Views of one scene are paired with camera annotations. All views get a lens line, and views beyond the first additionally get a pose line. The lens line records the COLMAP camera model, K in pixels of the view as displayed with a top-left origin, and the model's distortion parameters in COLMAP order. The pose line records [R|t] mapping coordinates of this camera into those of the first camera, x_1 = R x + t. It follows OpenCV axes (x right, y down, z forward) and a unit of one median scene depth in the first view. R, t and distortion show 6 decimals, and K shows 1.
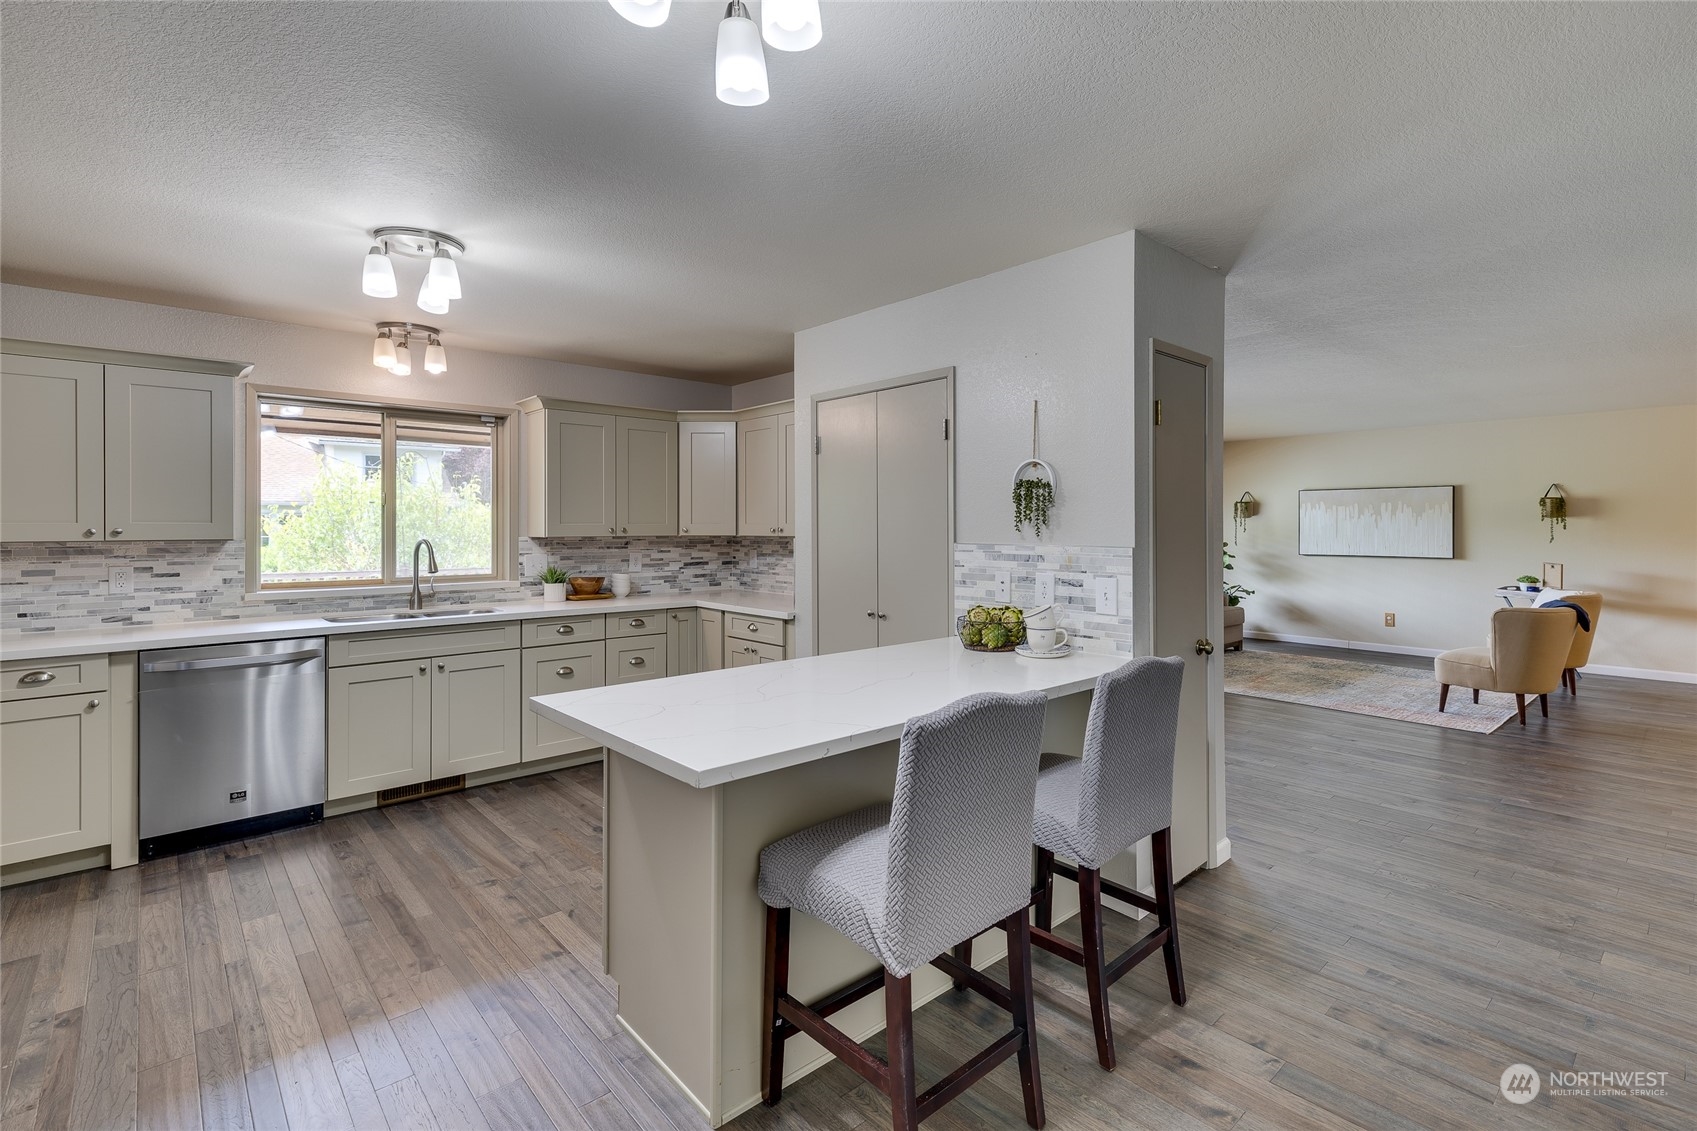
lens RADIAL K [[791.2, 0, 893.7], [0, 791.2, 525.6], [0, 0, 1]] dist [0.000417, -0.000026]
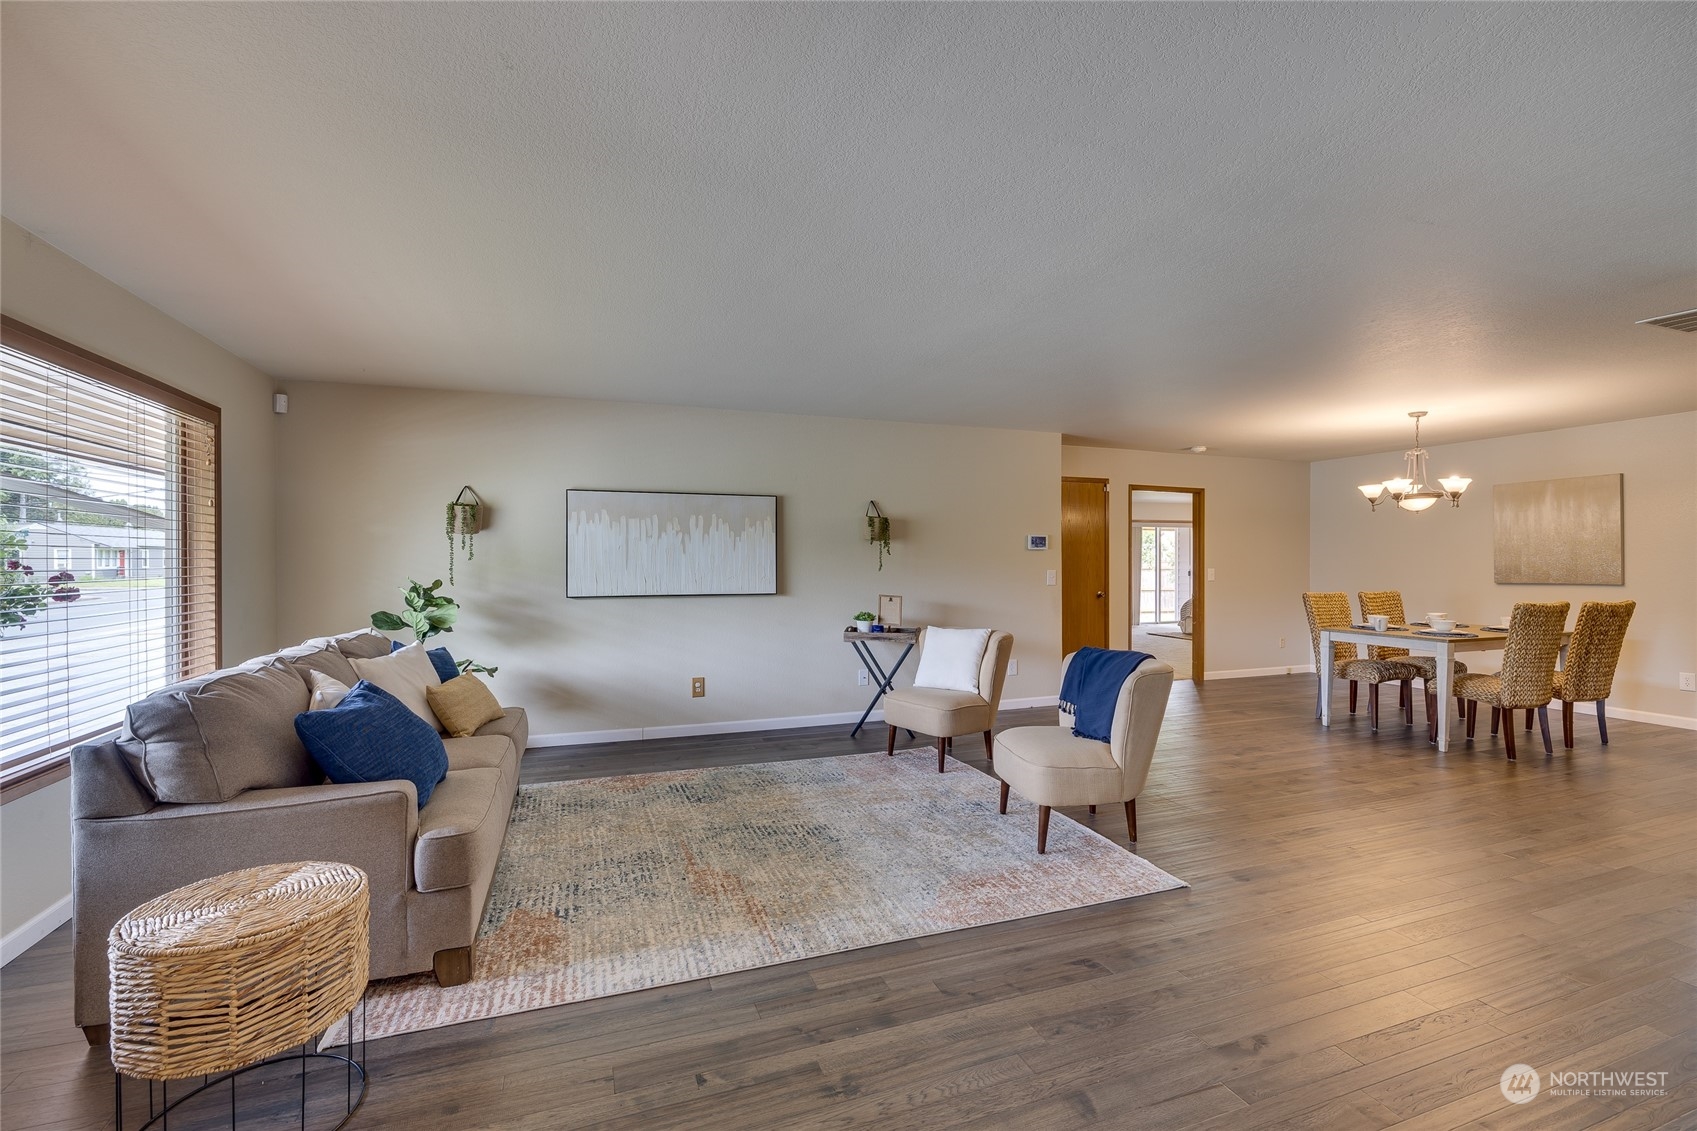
lens RADIAL K [[753.2, 0, 863.3], [0, 753.2, 563.3], [0, 0, 1]] dist [-0.003191, -0.000295]
pose [[0.380726, -0.003443, 0.924682, 0.085464], [-0.000583, 0.999992, 0.003963, 0.009977], [-0.924688, -0.002048, 0.380721, 0.661336]]
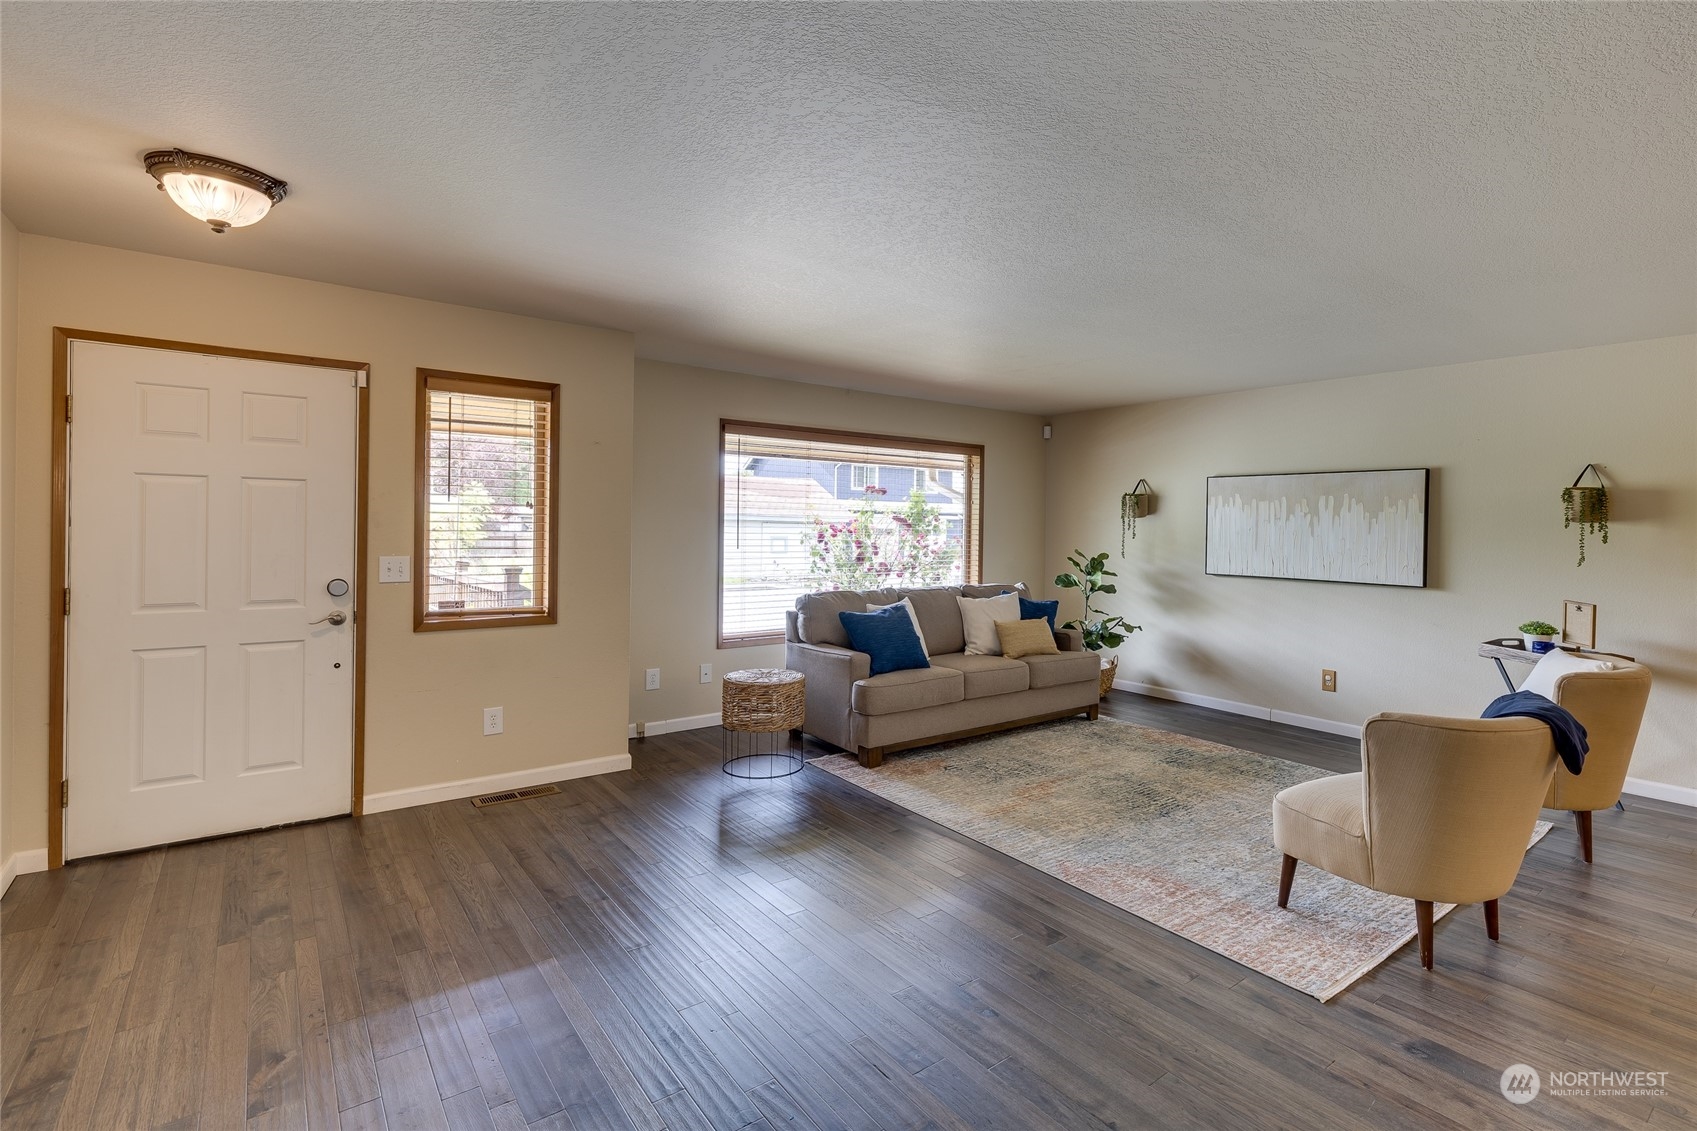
lens RADIAL K [[809.9, 0, 908.6], [0, 809.9, 531.7], [0, 0, 1]] dist [-0.000177, 0.000046]
pose [[0.996898, 0.017316, -0.076776, 0.360304], [-0.016749, 0.999828, 0.008018, 0.000155], [0.076901, -0.006707, 0.997016, 0.348402]]
